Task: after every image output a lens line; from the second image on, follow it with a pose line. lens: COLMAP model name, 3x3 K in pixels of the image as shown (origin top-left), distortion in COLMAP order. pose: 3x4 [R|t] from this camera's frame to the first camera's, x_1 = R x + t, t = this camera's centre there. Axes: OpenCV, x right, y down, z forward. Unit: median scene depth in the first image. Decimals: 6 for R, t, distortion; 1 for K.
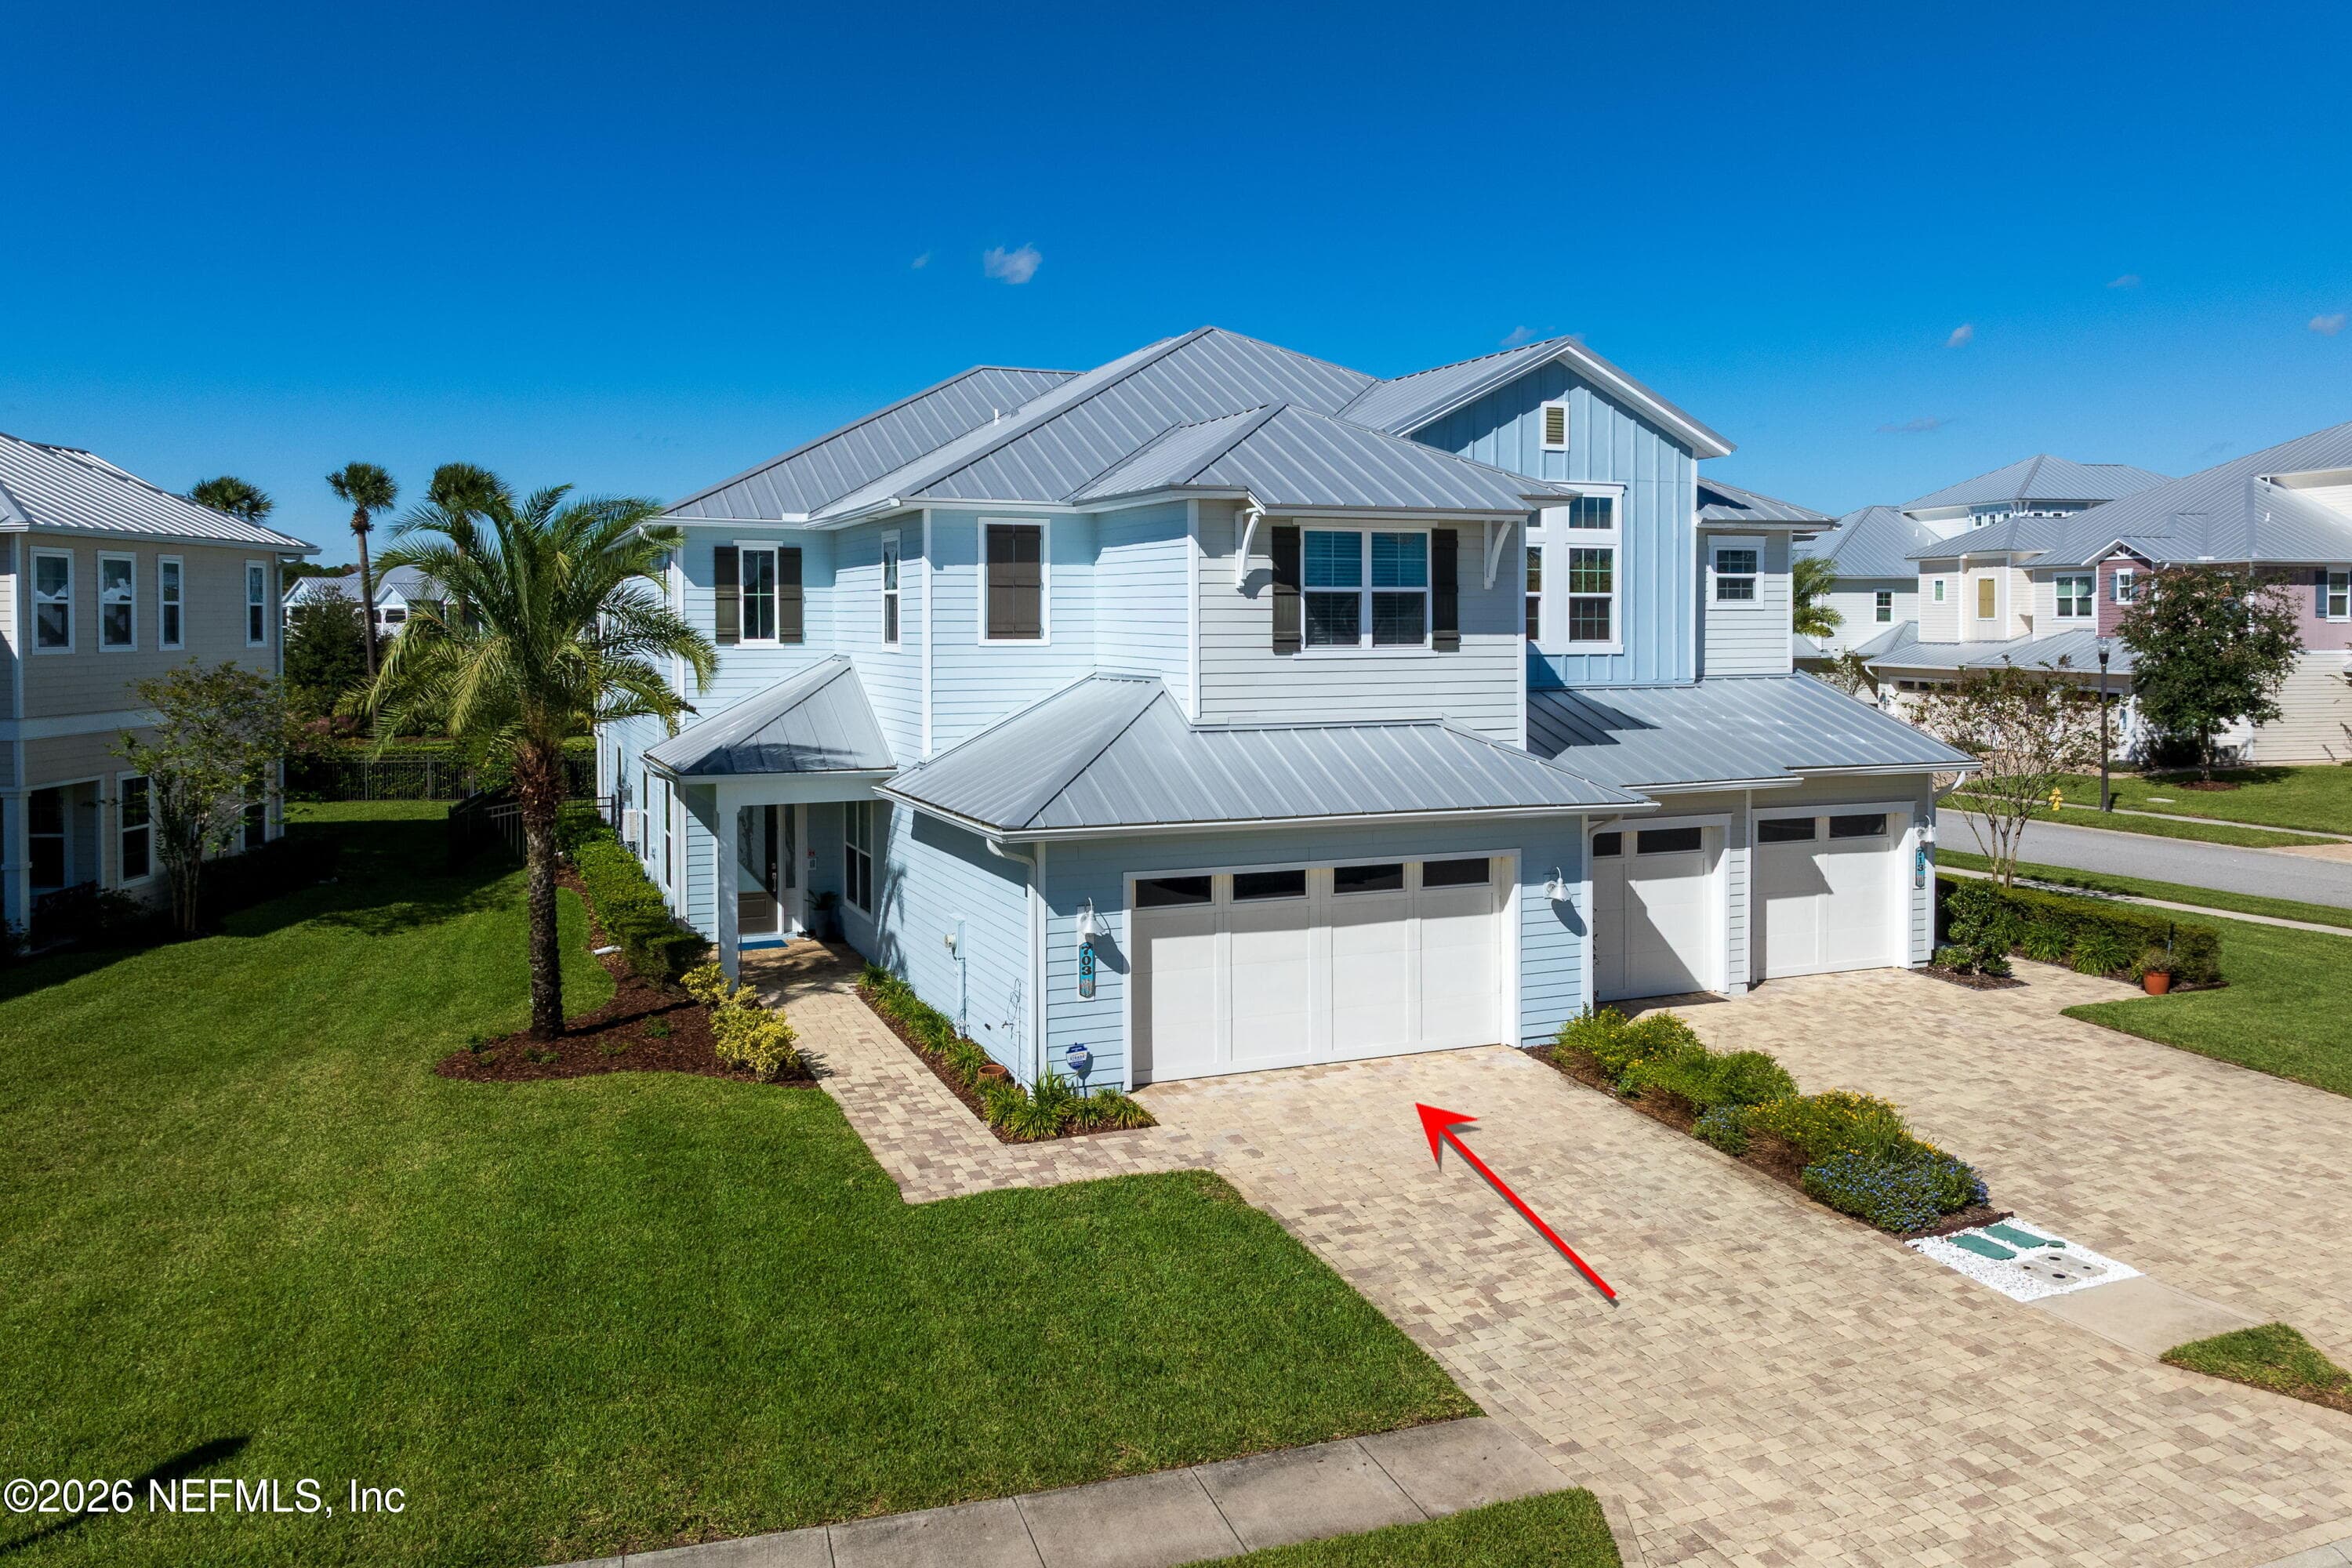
lens RADIAL K [[1689.7, 0, 1176.0], [0, 1689.7, 784.0], [0, 0, 1]] dist [-0.001443, 0.001849]
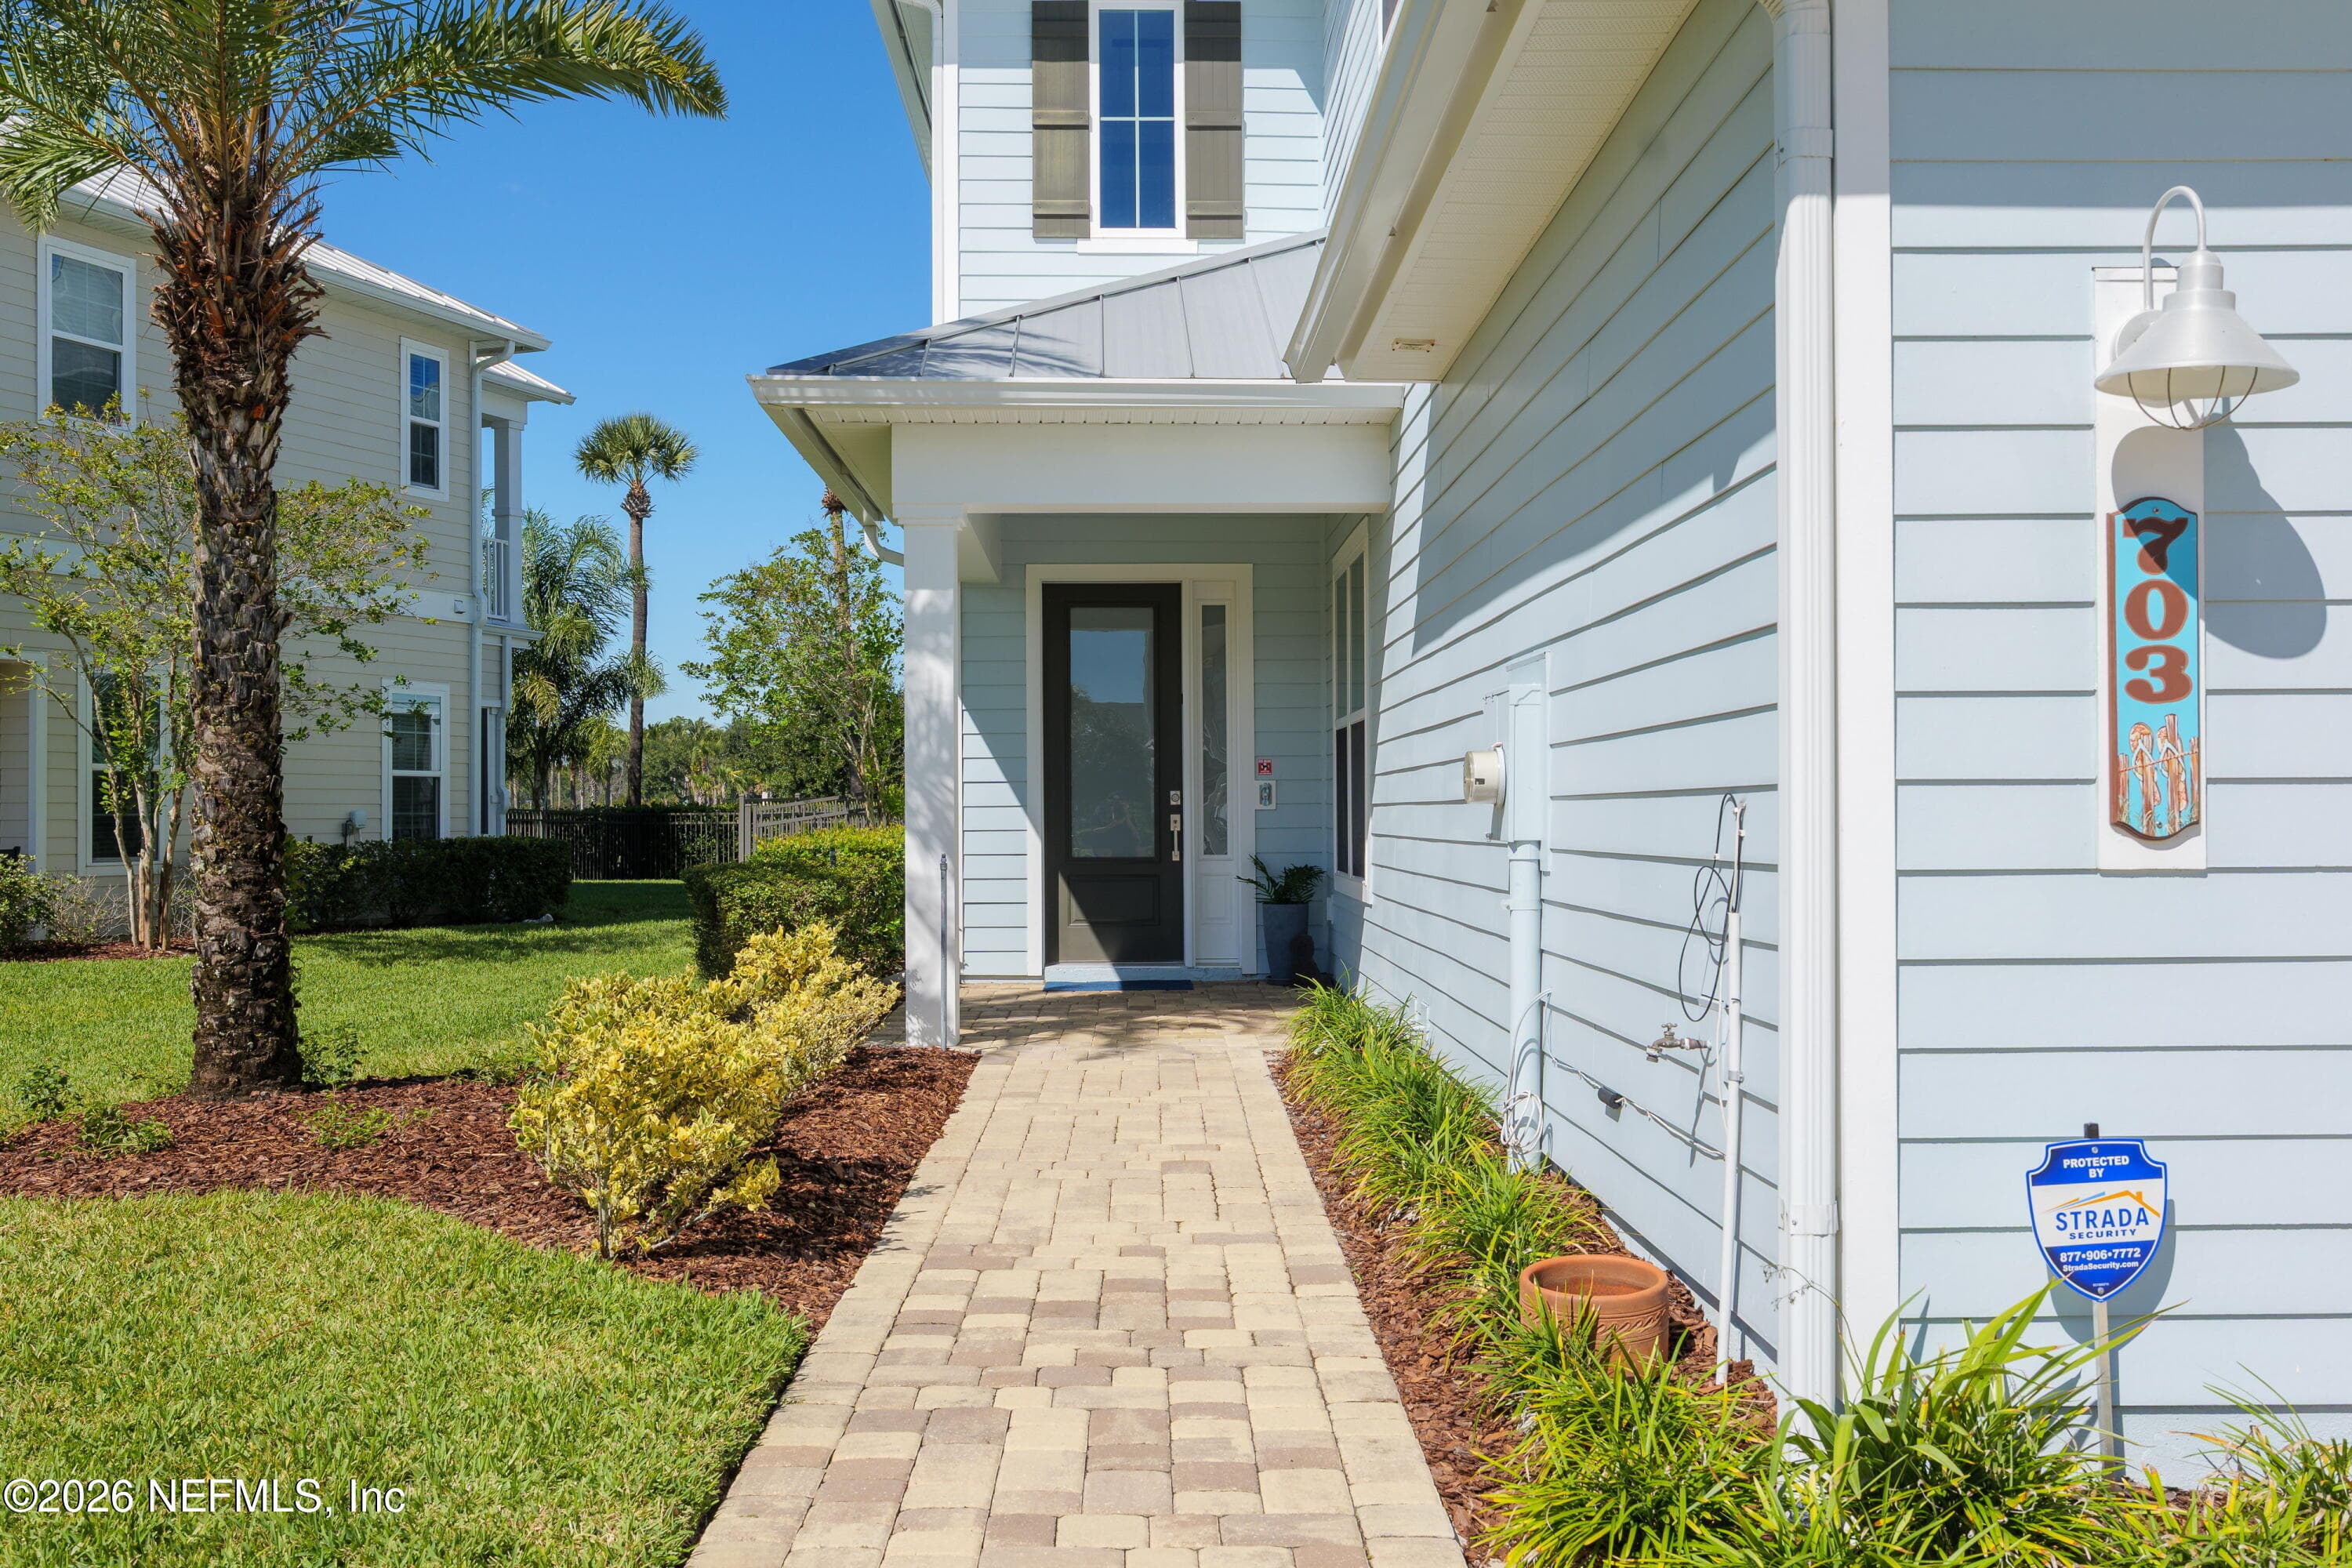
lens RADIAL K [[2154.7, 0, 1176.0], [0, 2154.7, 784.0], [0, 0, 1]] dist [-0.009196, 0.001364]
pose [[0.926308, -0.011961, -0.376578, -0.043289], [-0.027376, 0.994717, -0.098935, 0.099741], [0.375772, 0.101953, 0.921087, 0.538167]]
